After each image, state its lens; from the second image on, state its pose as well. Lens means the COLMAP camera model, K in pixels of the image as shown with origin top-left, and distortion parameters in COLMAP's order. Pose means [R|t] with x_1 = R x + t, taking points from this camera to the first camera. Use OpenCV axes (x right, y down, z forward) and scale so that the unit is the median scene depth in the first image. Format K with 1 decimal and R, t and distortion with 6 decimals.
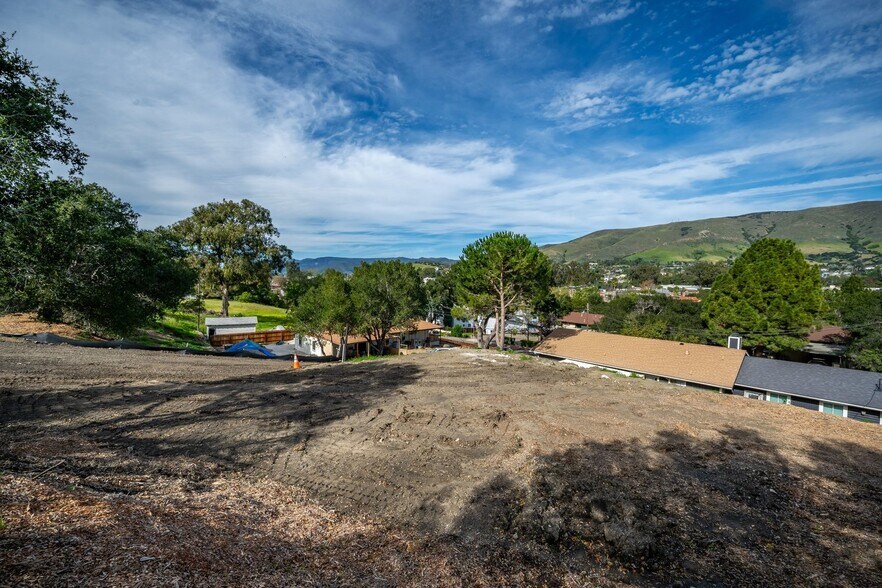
lens RADIAL K [[347.1, 0, 436.0], [0, 347.1, 309.5], [0, 0, 1]] dist [-0.011703, 0.001392]
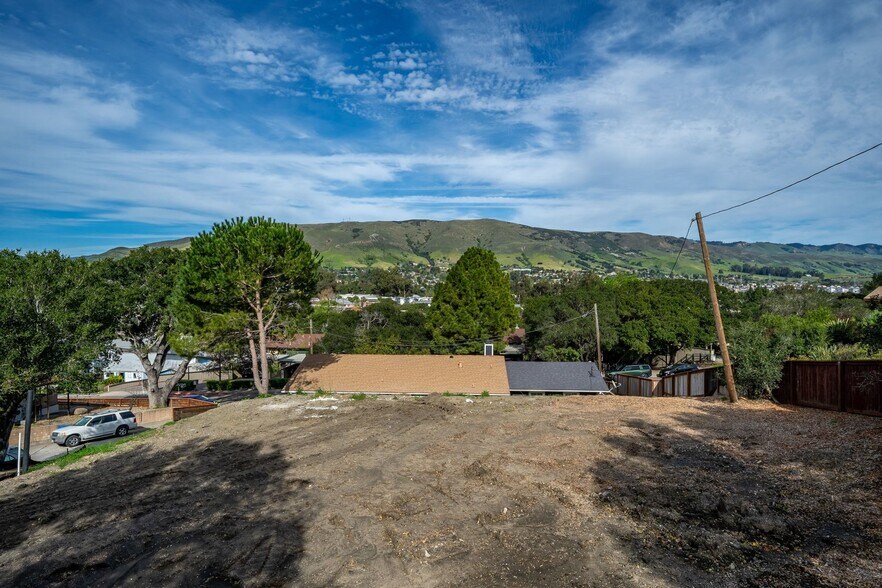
lens RADIAL K [[480.0, 0, 434.7], [0, 480.0, 289.6], [0, 0, 1]] dist [-0.001346, 0.001067]
pose [[0.707319, -0.007296, 0.706856, -0.123273], [0.066905, 0.996149, -0.056667, -0.005468], [-0.703721, 0.087374, 0.705084, 0.060078]]
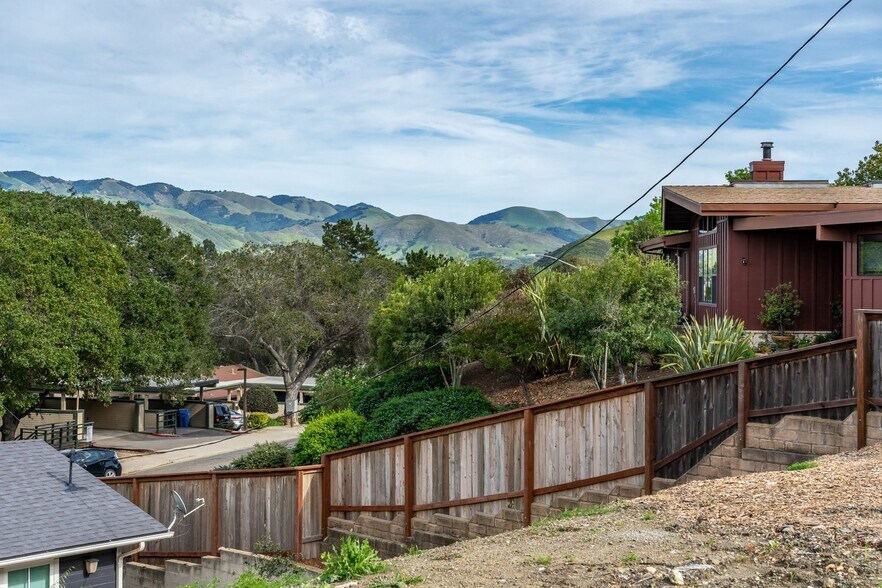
lens RADIAL K [[1408.9, 0, 419.5], [0, 1408.9, 258.4], [0, 0, 1]] dist [0.028197, 0.000000]
pose [[-0.135925, 0.011893, 0.990648, -0.001604], [0.085535, 0.996335, -0.000225, 0.021628], [-0.987020, 0.084704, -0.136444, 0.325283]]
